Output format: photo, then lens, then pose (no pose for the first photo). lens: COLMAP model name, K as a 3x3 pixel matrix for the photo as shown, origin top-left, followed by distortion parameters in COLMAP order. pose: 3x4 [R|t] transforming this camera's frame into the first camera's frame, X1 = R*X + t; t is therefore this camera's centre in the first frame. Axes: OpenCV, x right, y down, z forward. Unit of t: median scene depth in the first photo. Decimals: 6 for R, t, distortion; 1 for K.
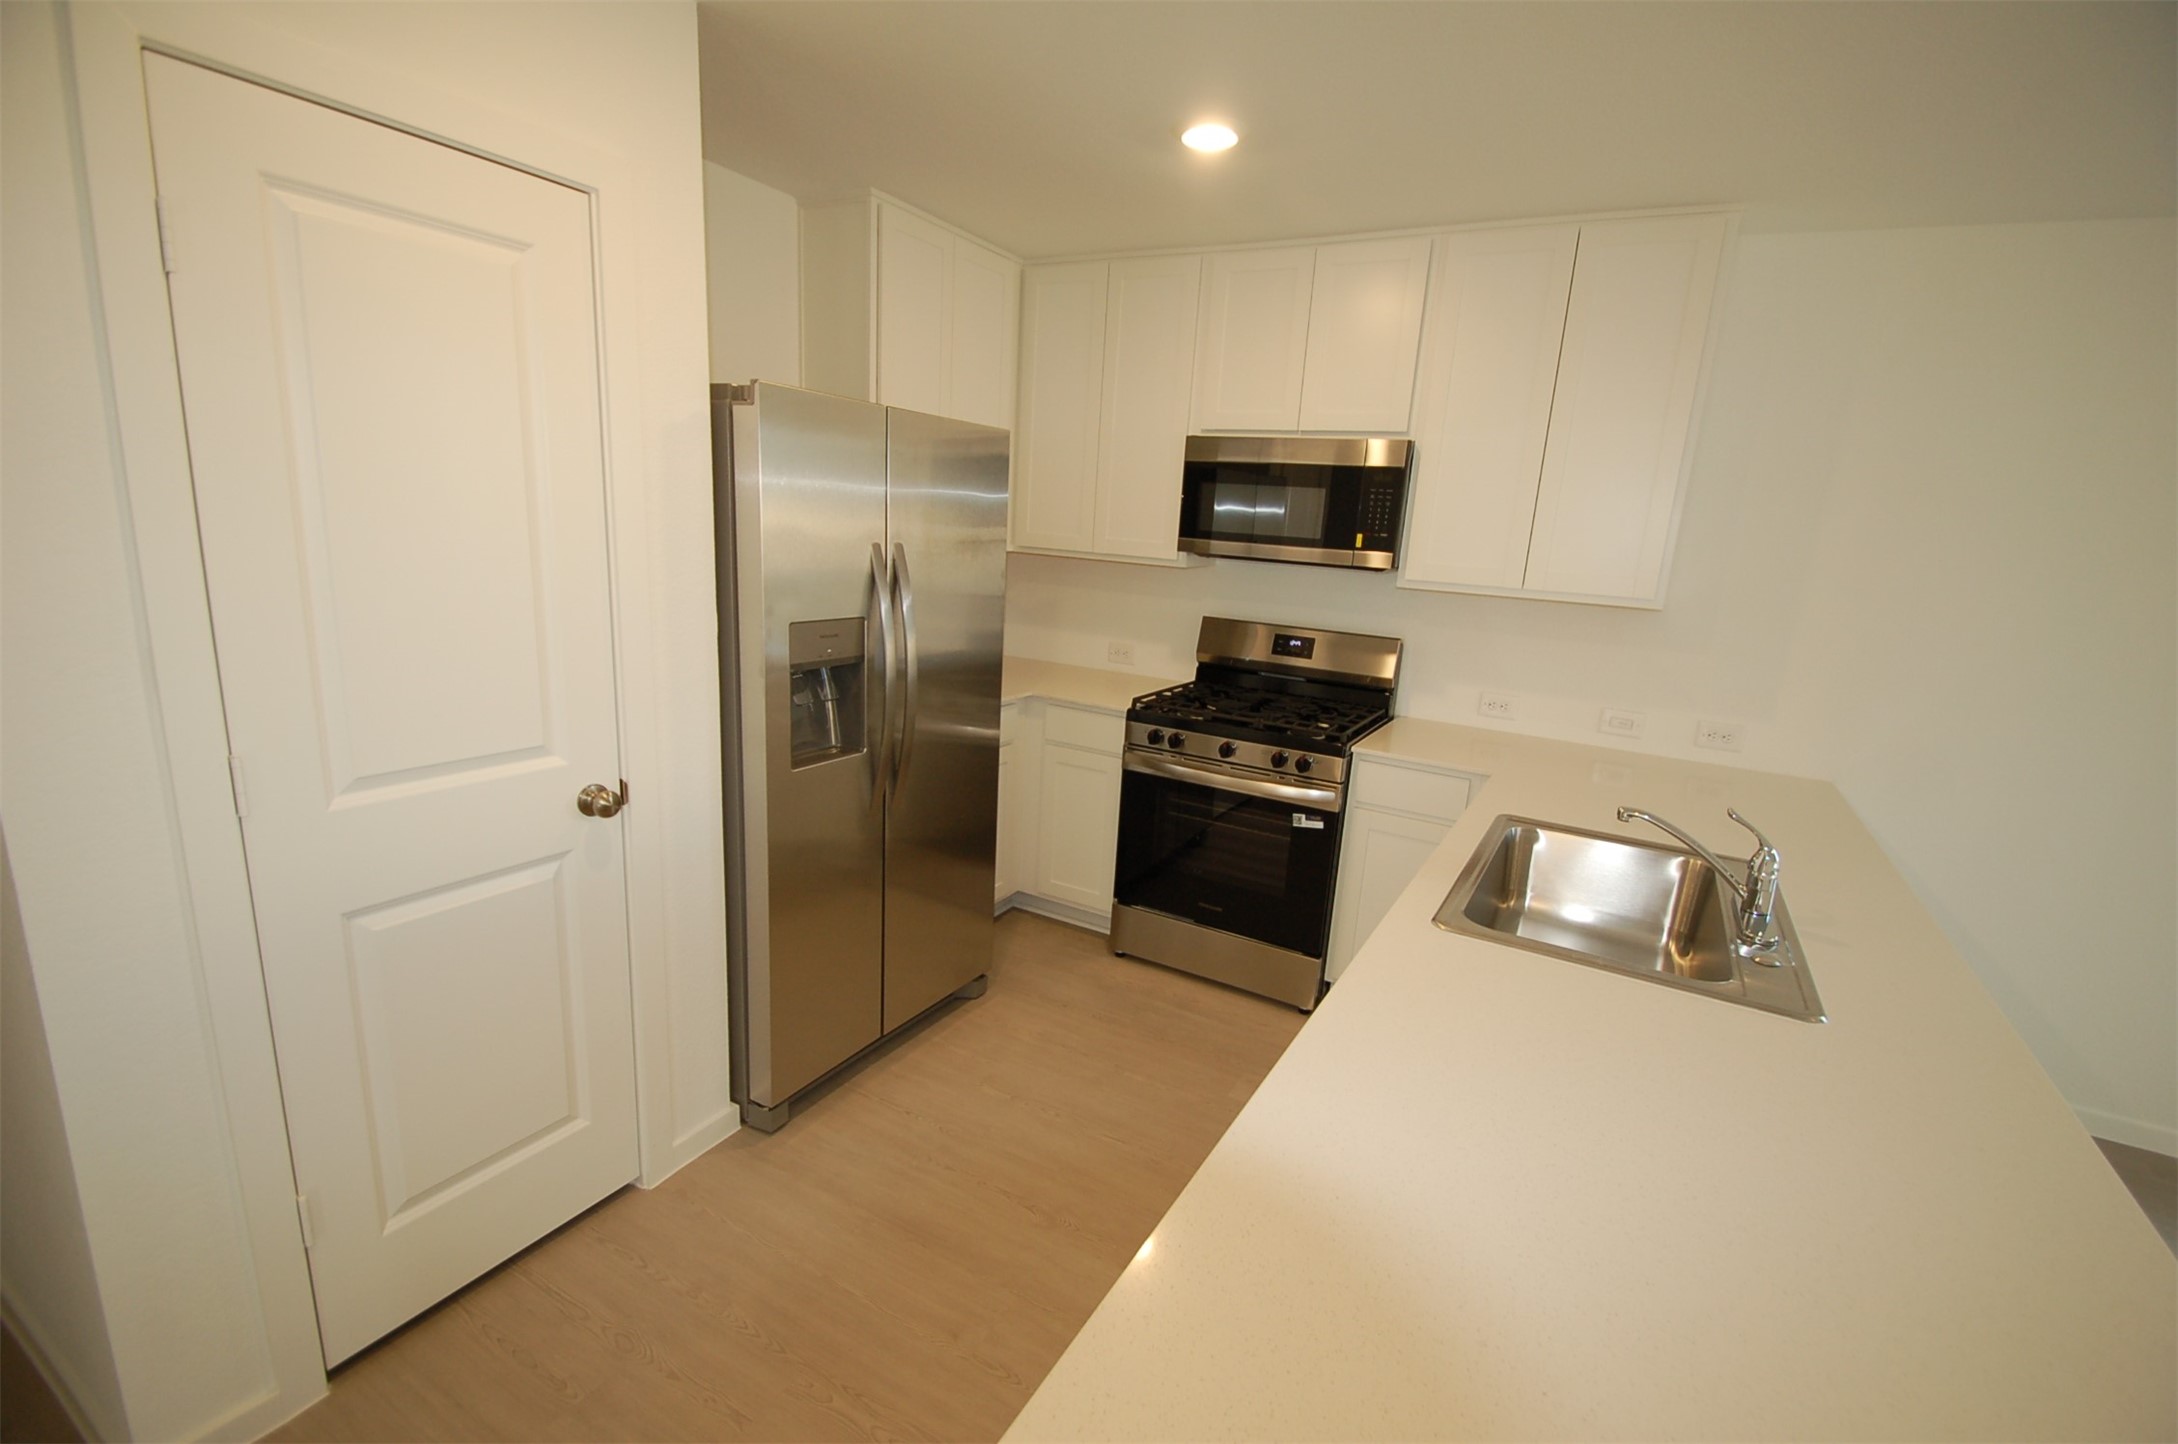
lens RADIAL K [[944.3, 0, 1089.0], [0, 944.3, 722.0], [0, 0, 1]] dist [-0.000452, -0.000131]
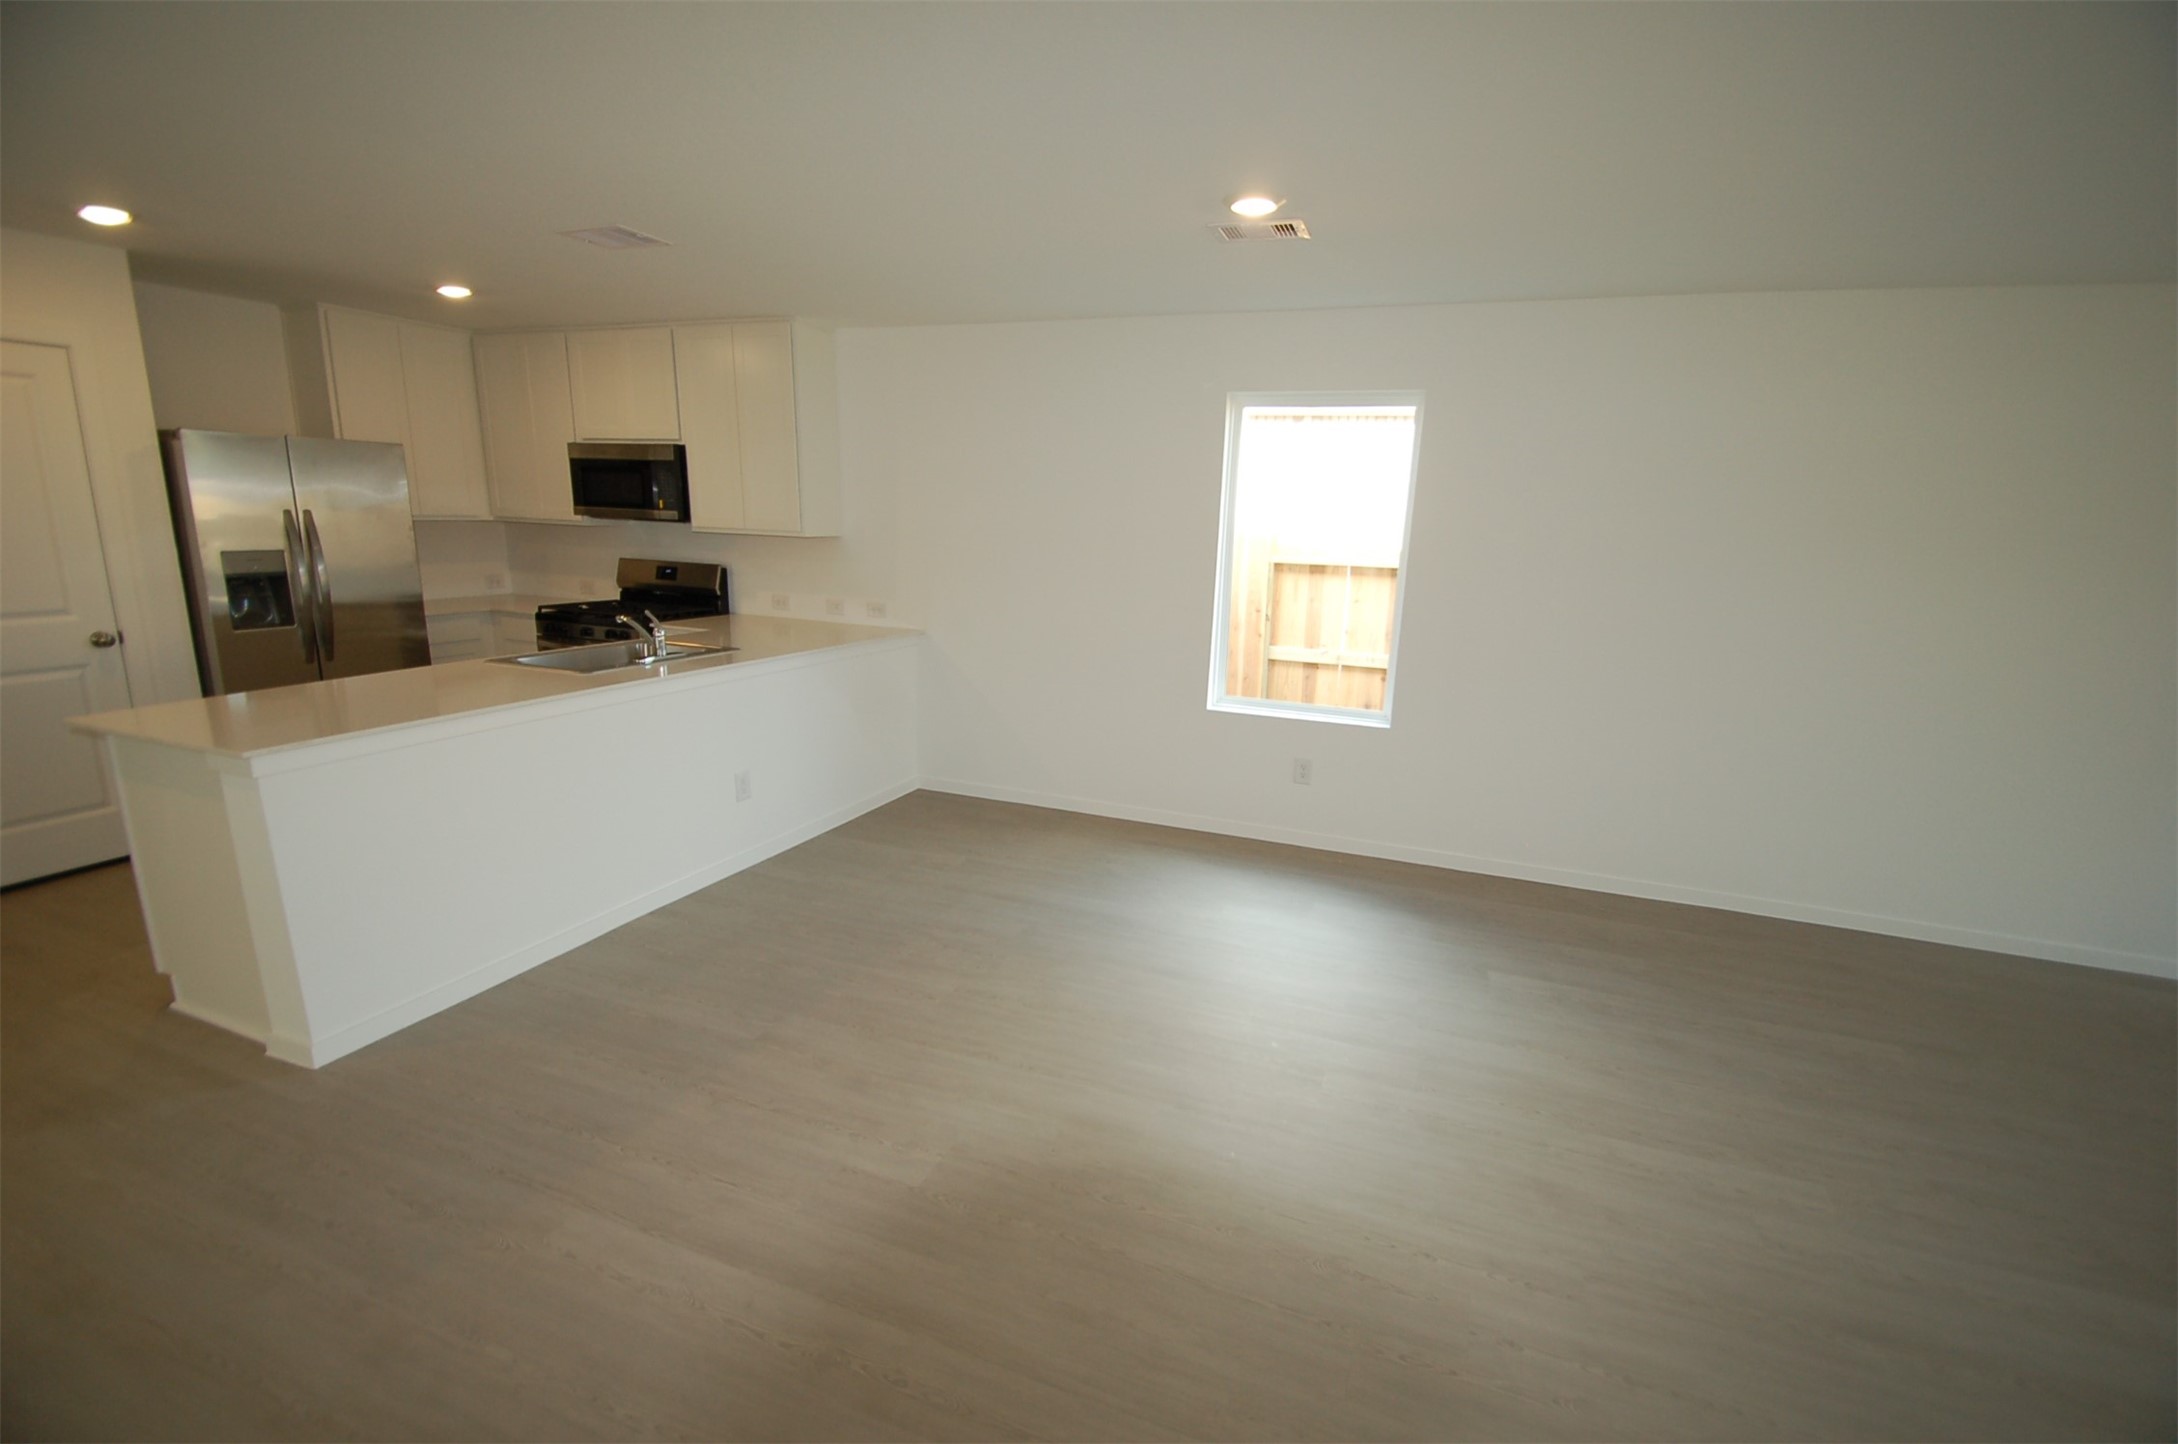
lens RADIAL K [[970.7, 0, 1089.0], [0, 970.7, 722.0], [0, 0, 1]] dist [-0.000391, -0.007698]
pose [[0.992714, -0.050596, 0.109356, 0.909555], [0.049808, 0.998709, 0.009929, 0.234416], [-0.109717, -0.004409, 0.993953, -0.866978]]
